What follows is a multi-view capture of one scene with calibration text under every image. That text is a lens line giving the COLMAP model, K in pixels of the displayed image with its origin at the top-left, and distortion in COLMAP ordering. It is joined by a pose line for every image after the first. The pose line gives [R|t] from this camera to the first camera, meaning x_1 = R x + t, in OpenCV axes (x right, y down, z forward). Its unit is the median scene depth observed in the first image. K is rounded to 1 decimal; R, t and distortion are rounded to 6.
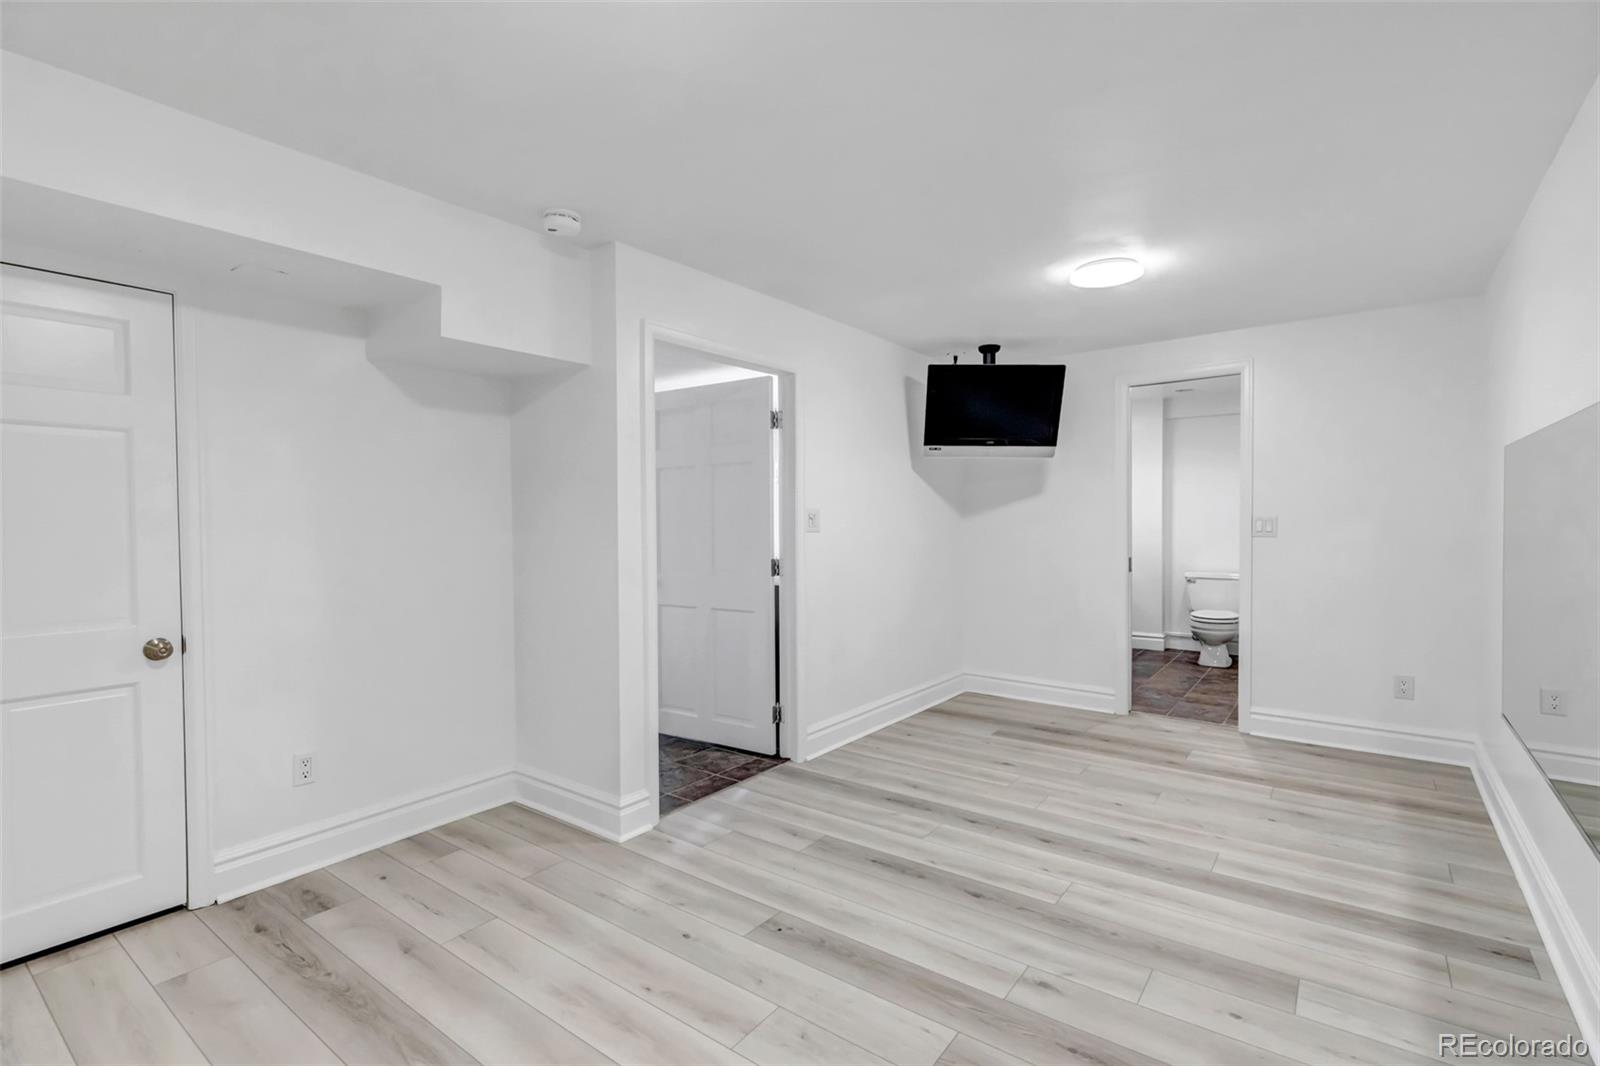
lens RADIAL K [[741.1, 0, 803.3], [0, 741.1, 532.1], [0, 0, 1]] dist [0.012077, -0.000217]
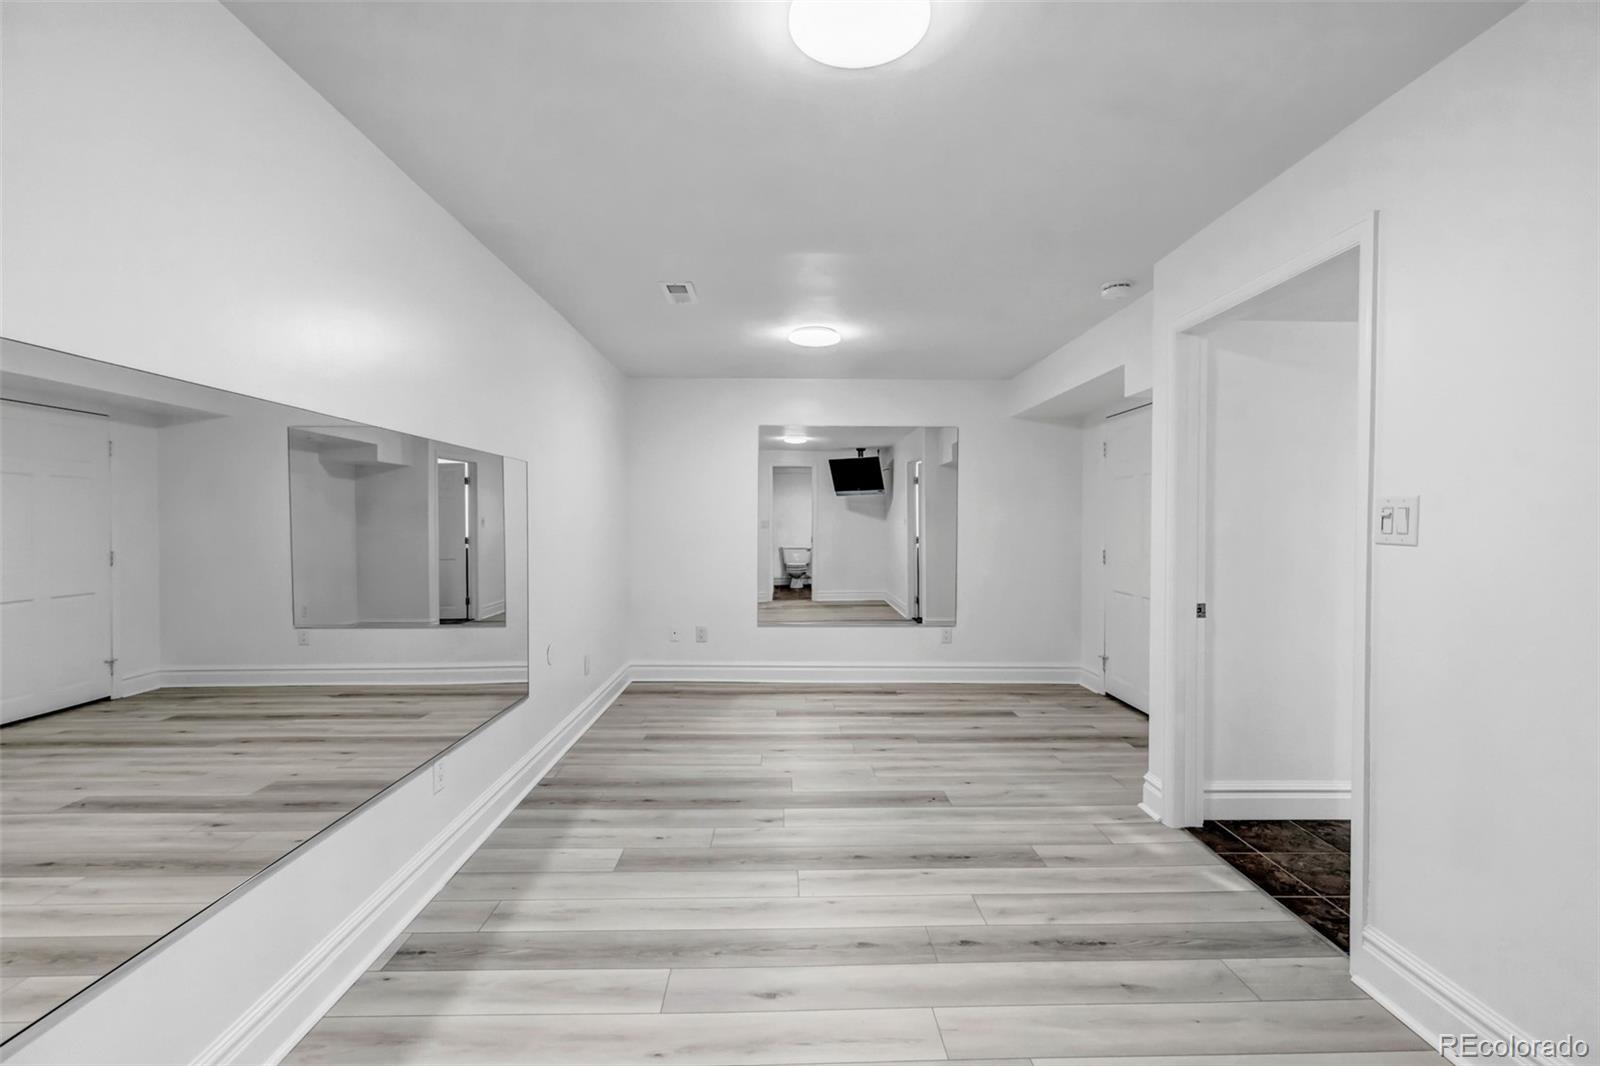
lens RADIAL K [[741.1, 0, 797.2], [0, 741.1, 531.2], [0, 0, 1]] dist [0.012077, -0.000217]
pose [[-0.788162, 0.017597, -0.615217, 0.844119], [-0.005517, 0.999349, 0.035653, -0.034309], [0.615444, 0.031494, -0.787551, 1.550991]]
